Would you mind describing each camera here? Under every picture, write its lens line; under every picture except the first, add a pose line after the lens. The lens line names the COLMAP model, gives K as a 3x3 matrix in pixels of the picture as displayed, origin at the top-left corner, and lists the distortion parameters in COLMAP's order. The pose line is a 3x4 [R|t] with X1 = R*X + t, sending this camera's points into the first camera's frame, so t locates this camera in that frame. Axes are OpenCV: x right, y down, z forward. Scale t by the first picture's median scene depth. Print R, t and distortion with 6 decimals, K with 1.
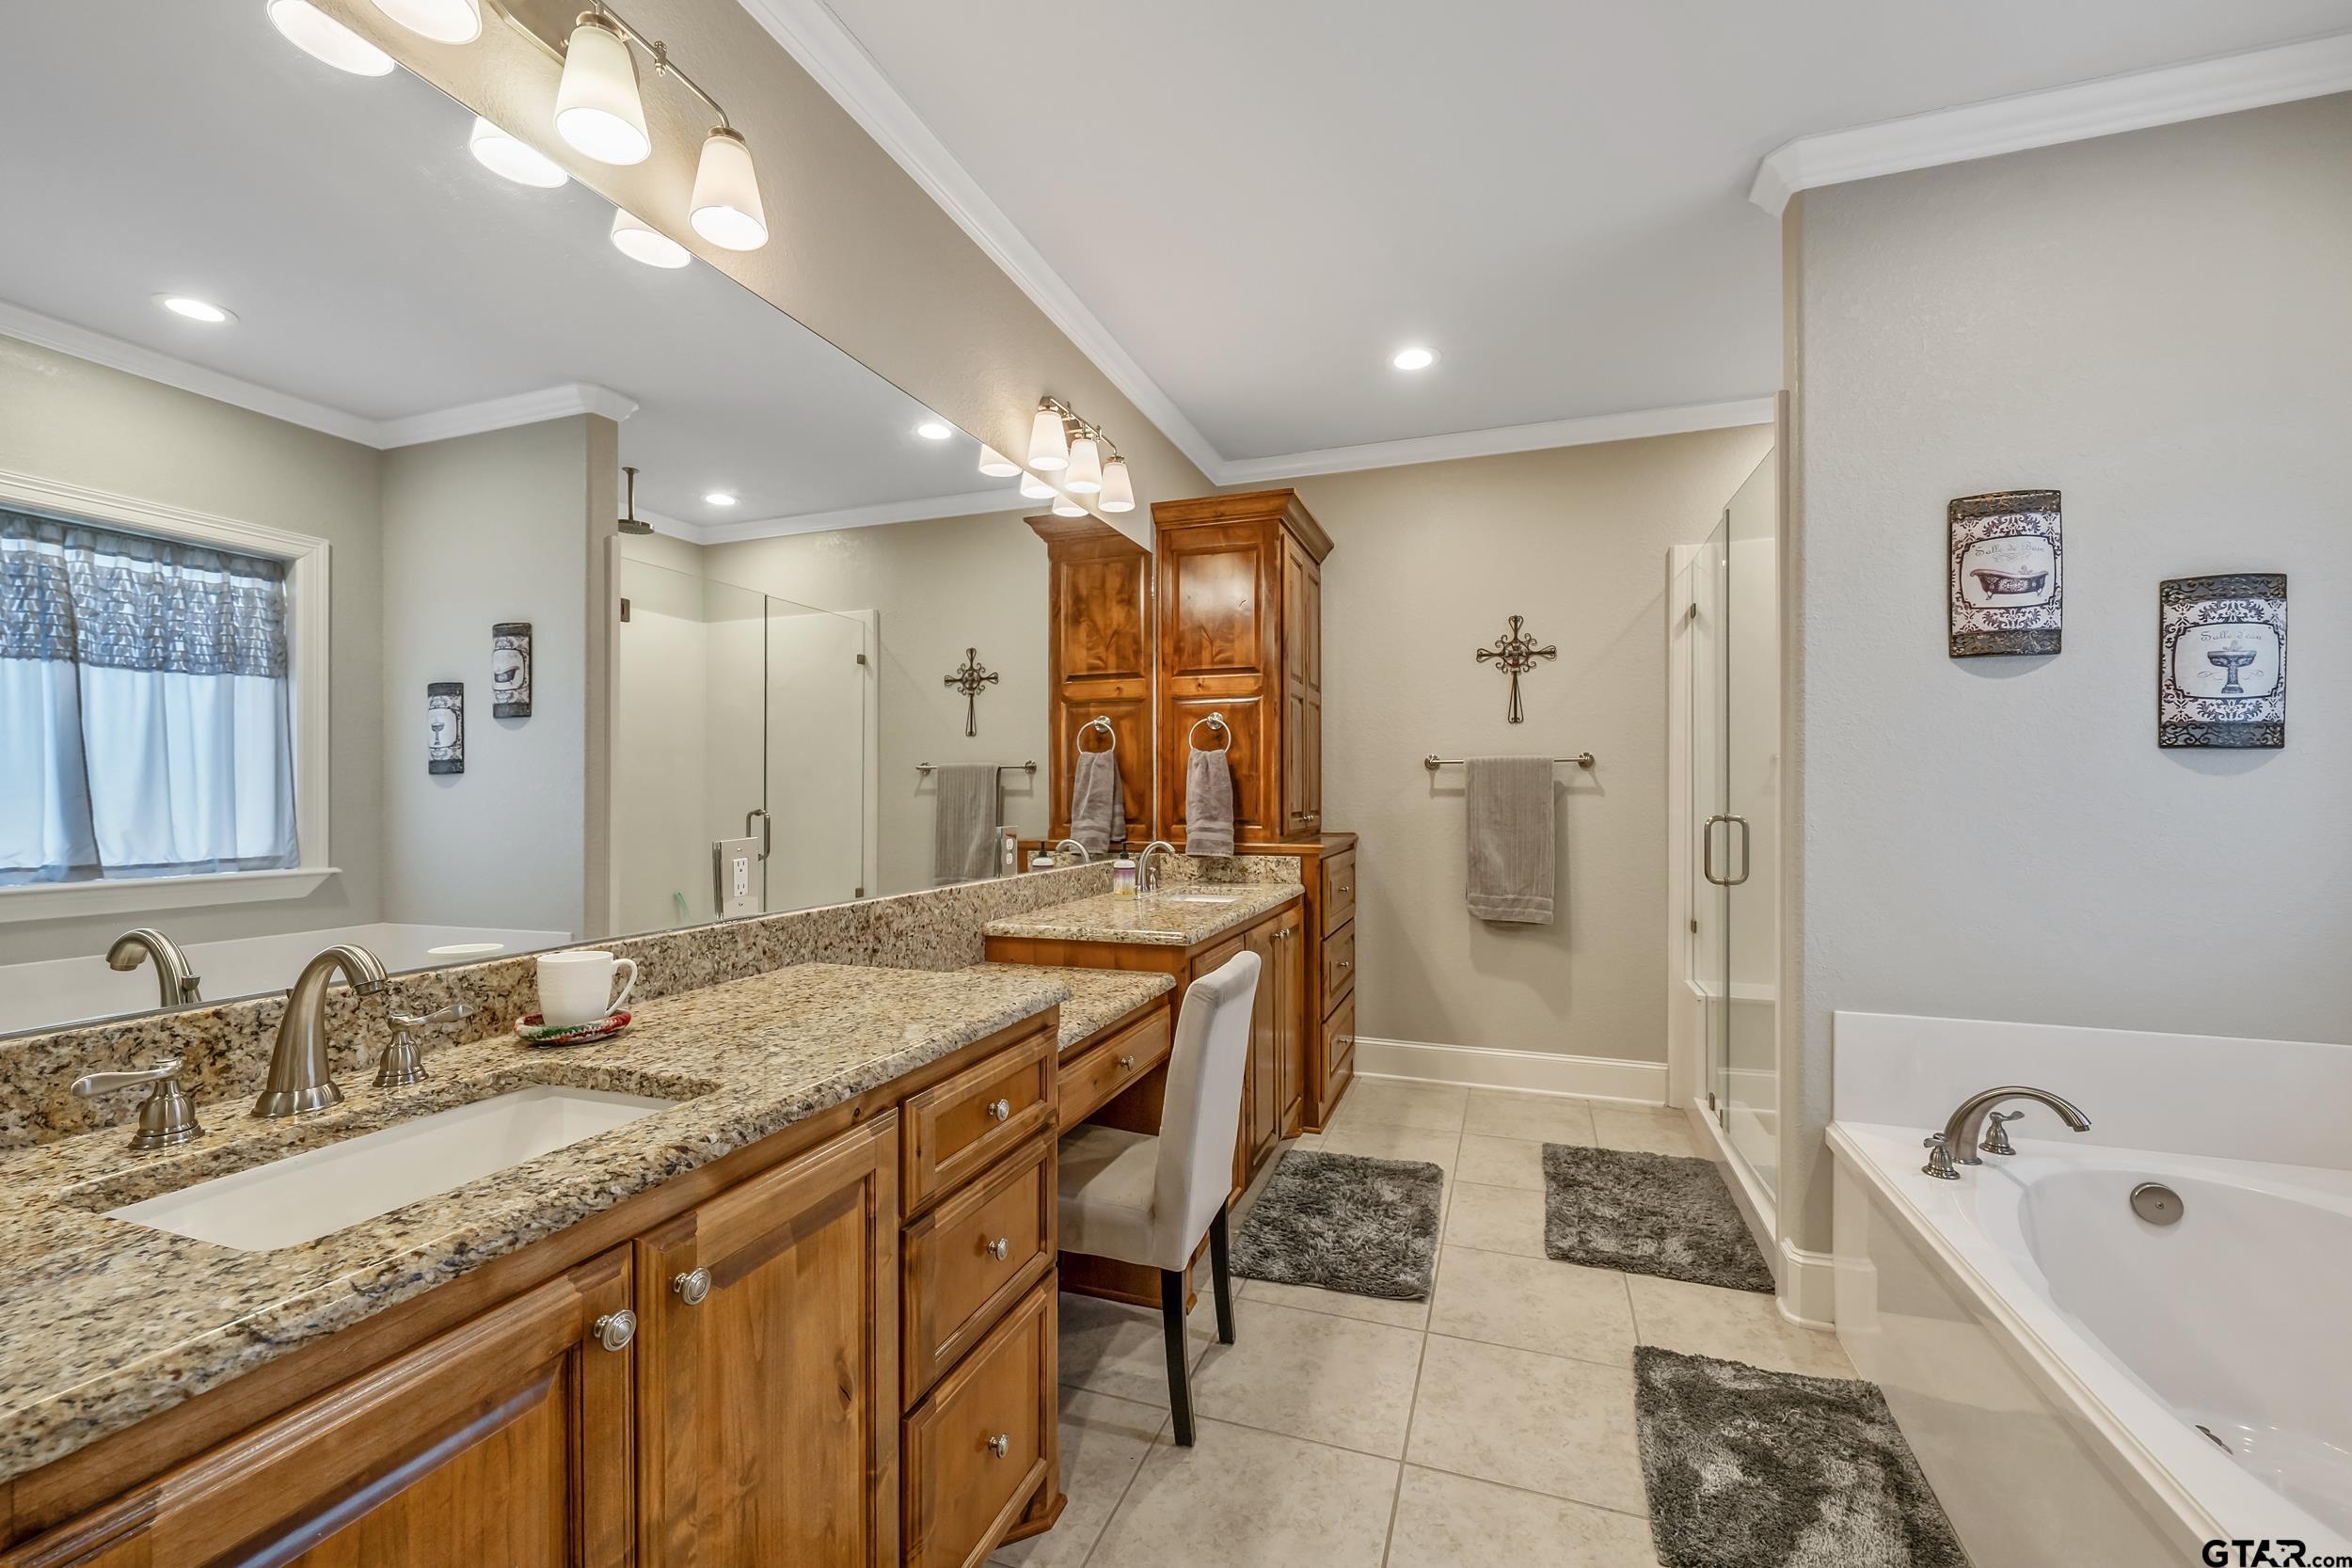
lens RADIAL K [[987.0, 0, 1167.8], [0, 987.0, 799.8], [0, 0, 1]] dist [-0.000757, -0.000292]
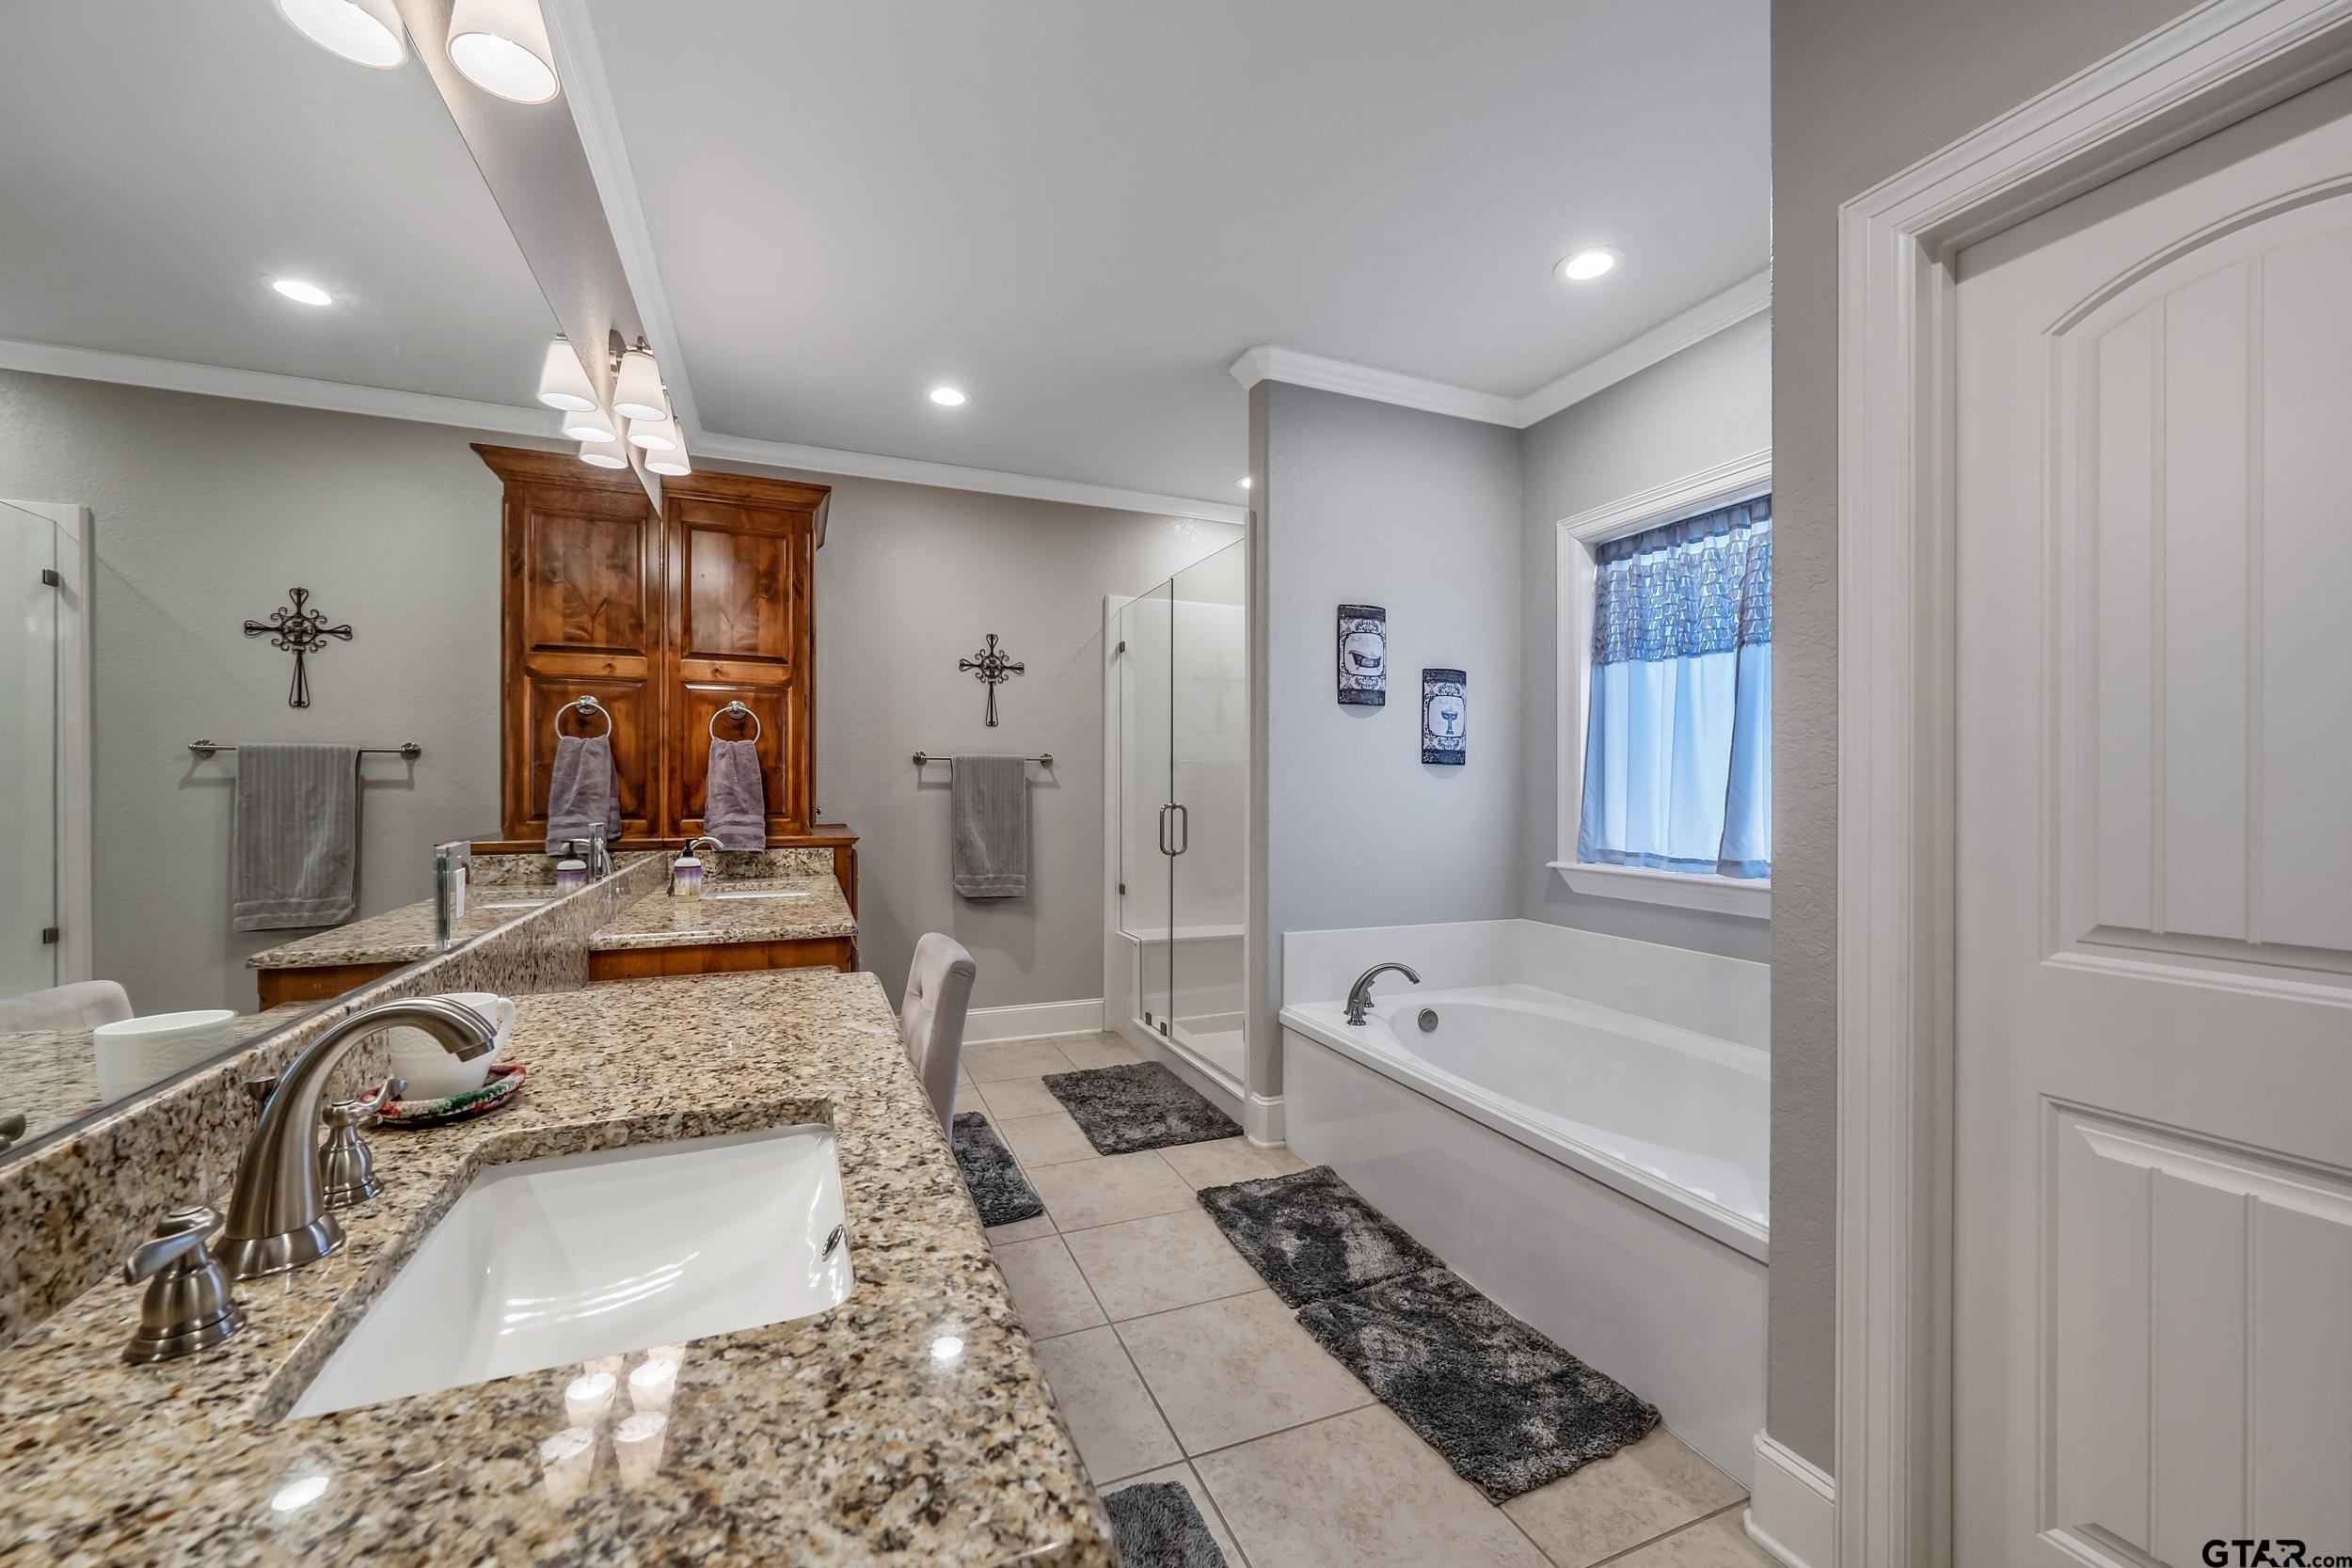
lens RADIAL K [[948.5, 0, 1181.5], [0, 948.5, 795.4], [0, 0, 1]] dist [-0.004868, 0.000031]
pose [[0.726042, -0.001961, 0.687647, -0.380516], [-0.000639, 0.999994, 0.003526, -0.000710], [-0.687650, -0.002999, 0.726036, 0.052008]]
